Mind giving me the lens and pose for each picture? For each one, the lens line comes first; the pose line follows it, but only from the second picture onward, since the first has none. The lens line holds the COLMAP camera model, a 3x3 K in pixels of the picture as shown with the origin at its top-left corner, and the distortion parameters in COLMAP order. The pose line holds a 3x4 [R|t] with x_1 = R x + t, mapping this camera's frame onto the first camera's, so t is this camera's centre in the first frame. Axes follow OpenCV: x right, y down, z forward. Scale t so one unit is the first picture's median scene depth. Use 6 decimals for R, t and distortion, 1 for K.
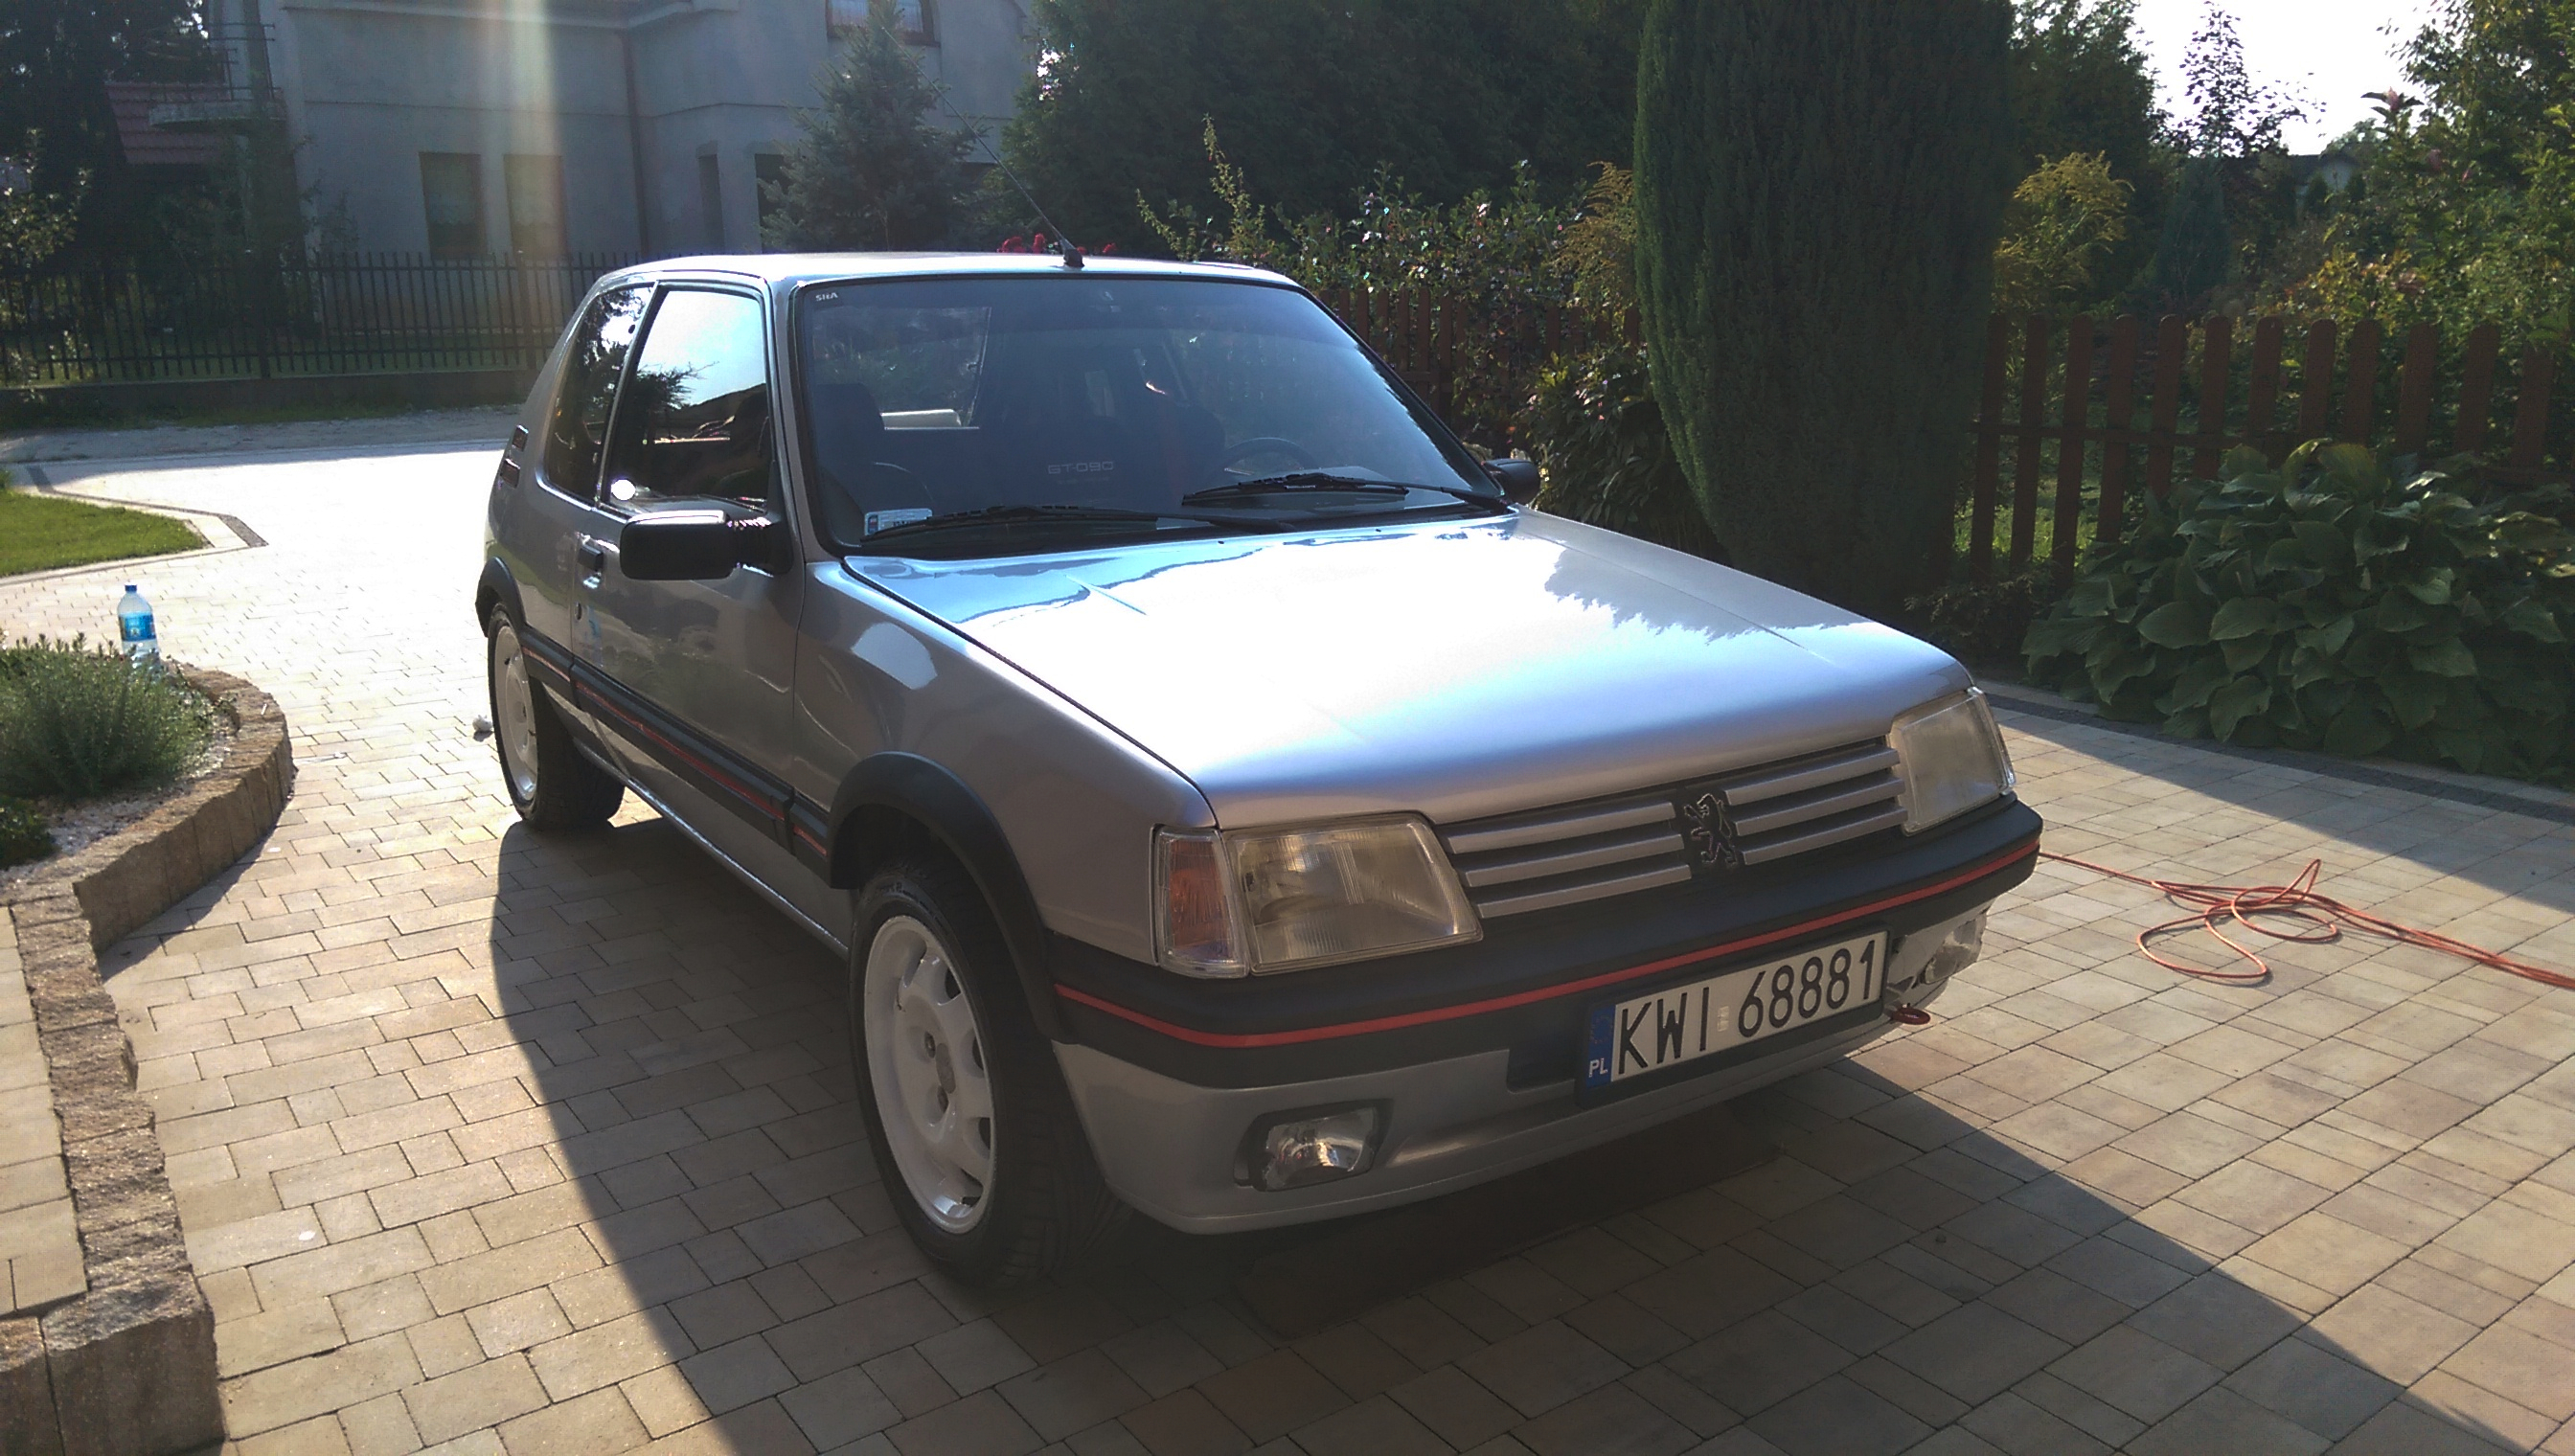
lens RADIAL K [[1863.2, 0, 1287.5], [0, 1863.2, 728.0], [0, 0, 1]] dist [0.073809, -0.138577]
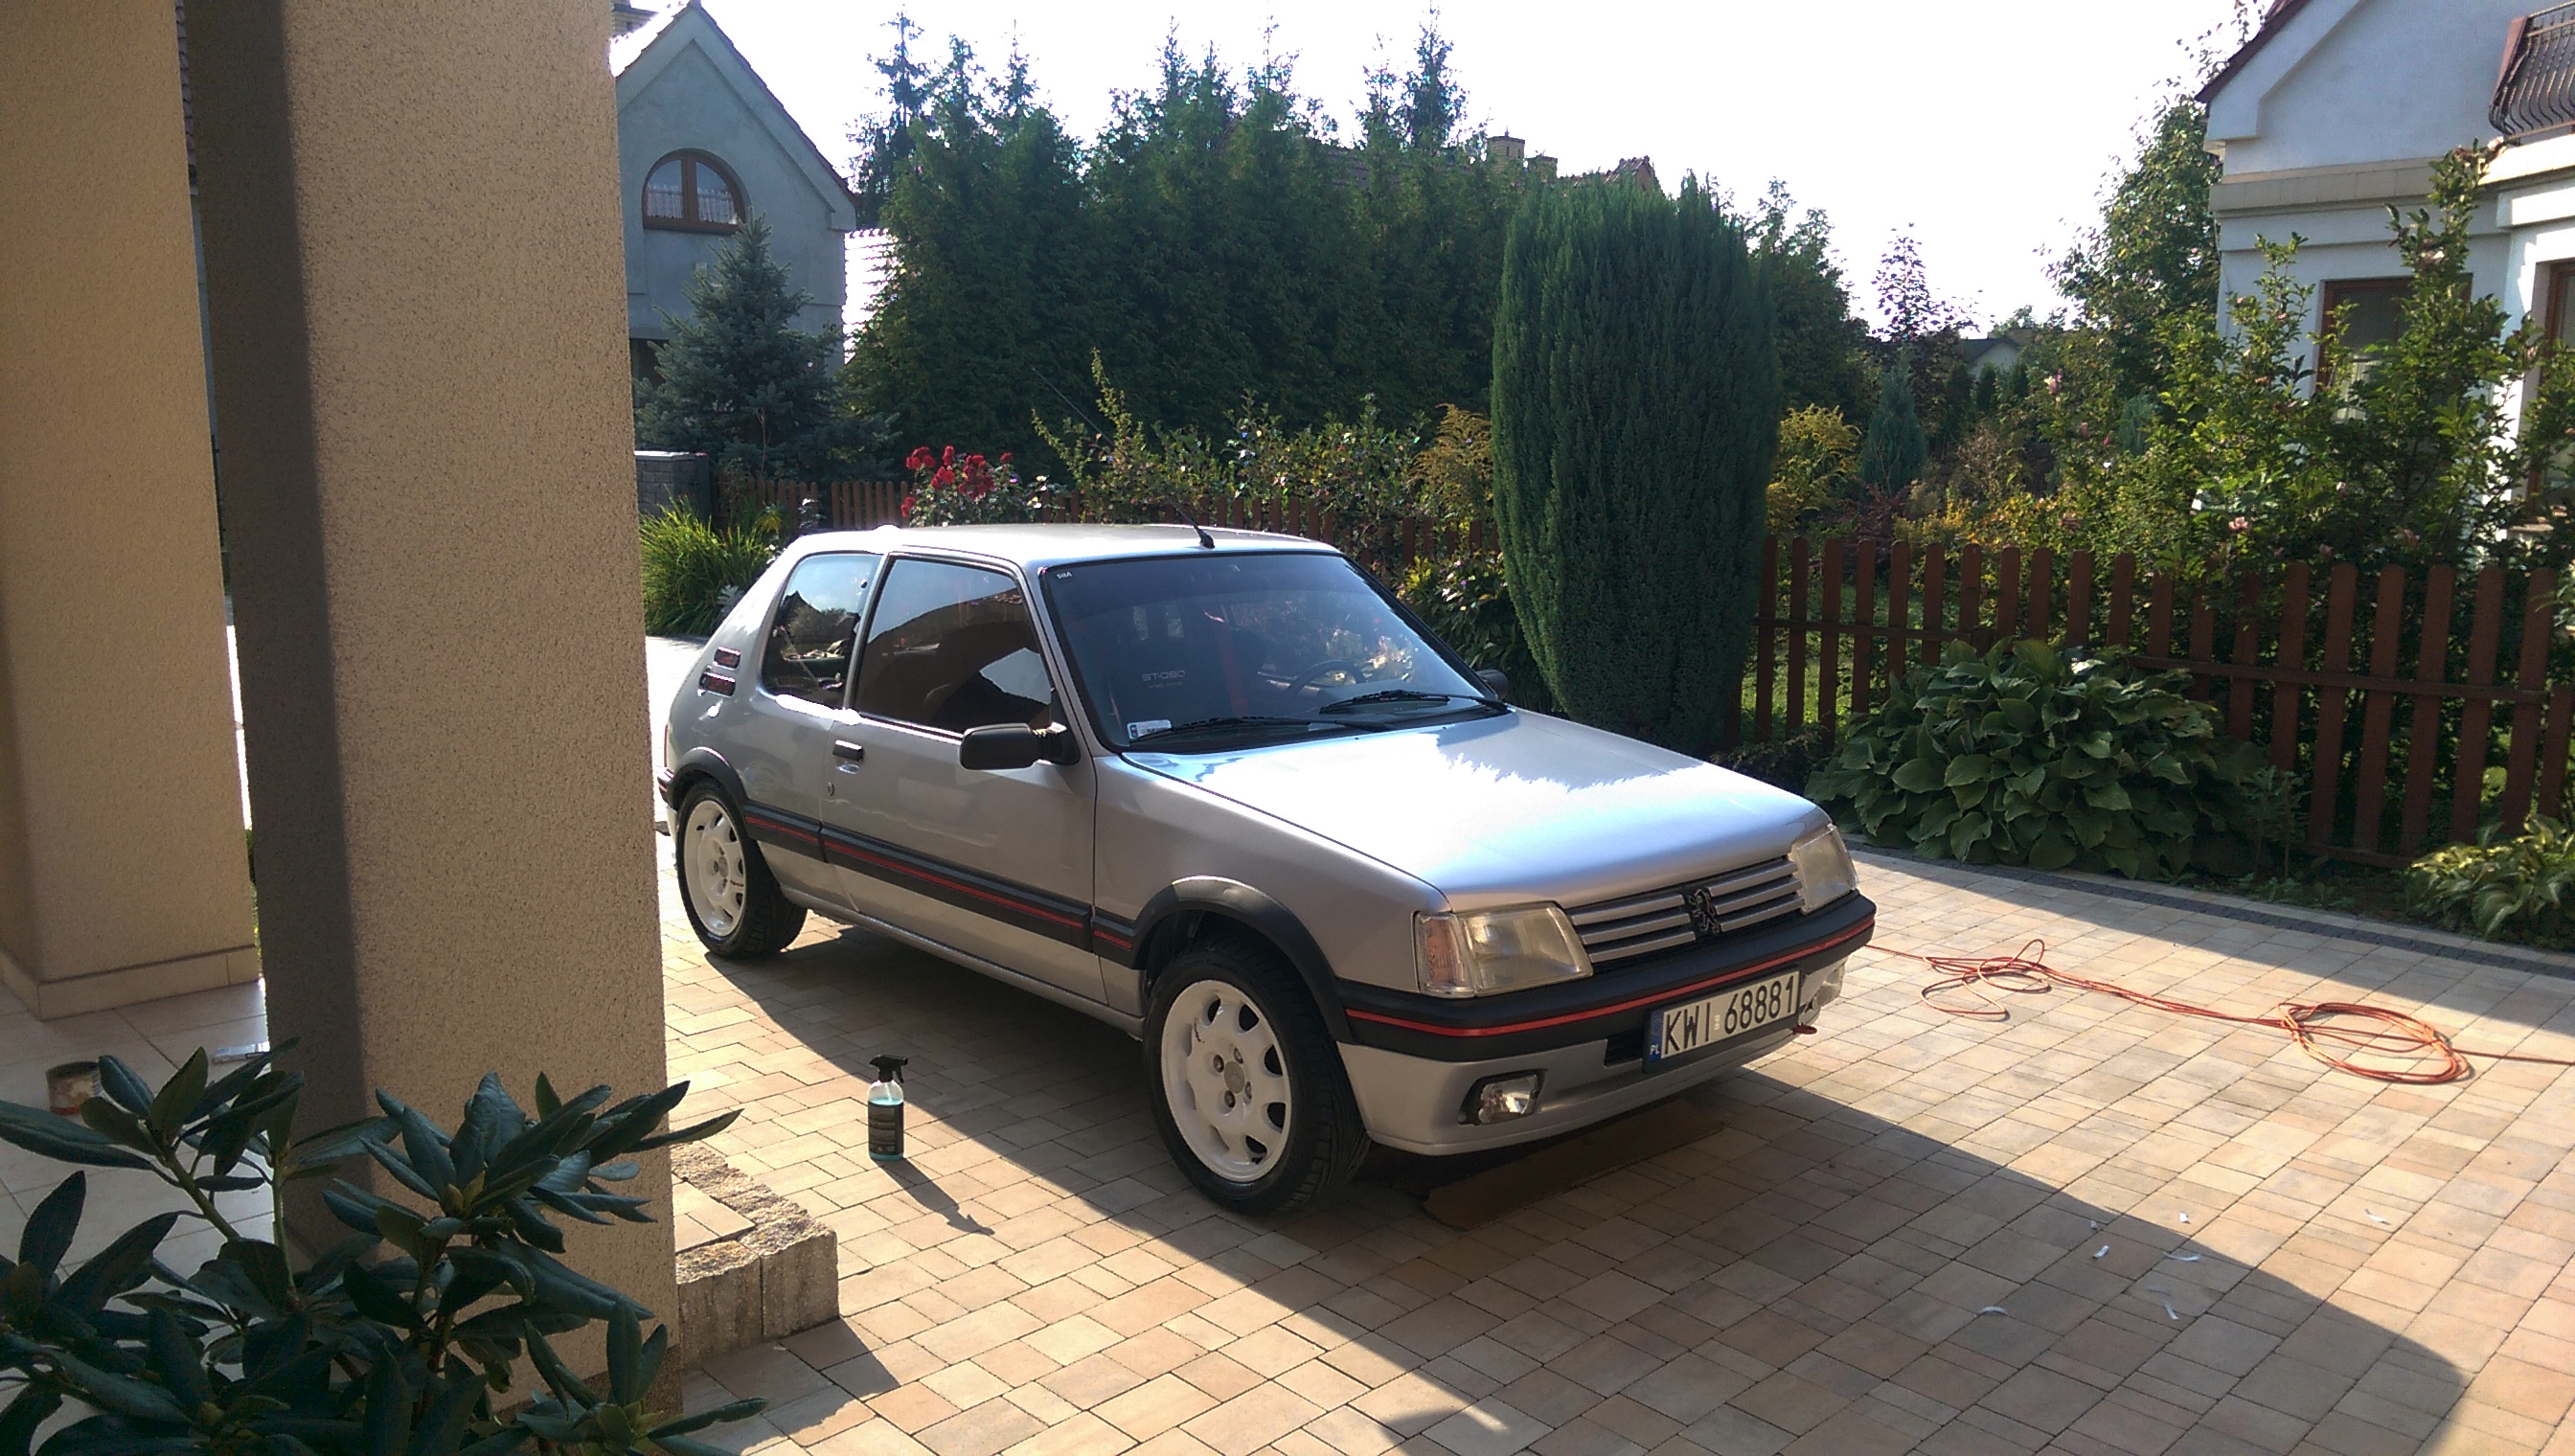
lens RADIAL K [[1863.2, 0, 1287.5], [0, 1863.2, 728.0], [0, 0, 1]] dist [0.073809, -0.138577]
pose [[0.990632, -0.013947, 0.135846, -0.197537], [0.024717, 0.996653, -0.077923, 0.006306], [-0.134304, 0.080551, 0.987661, -0.335970]]
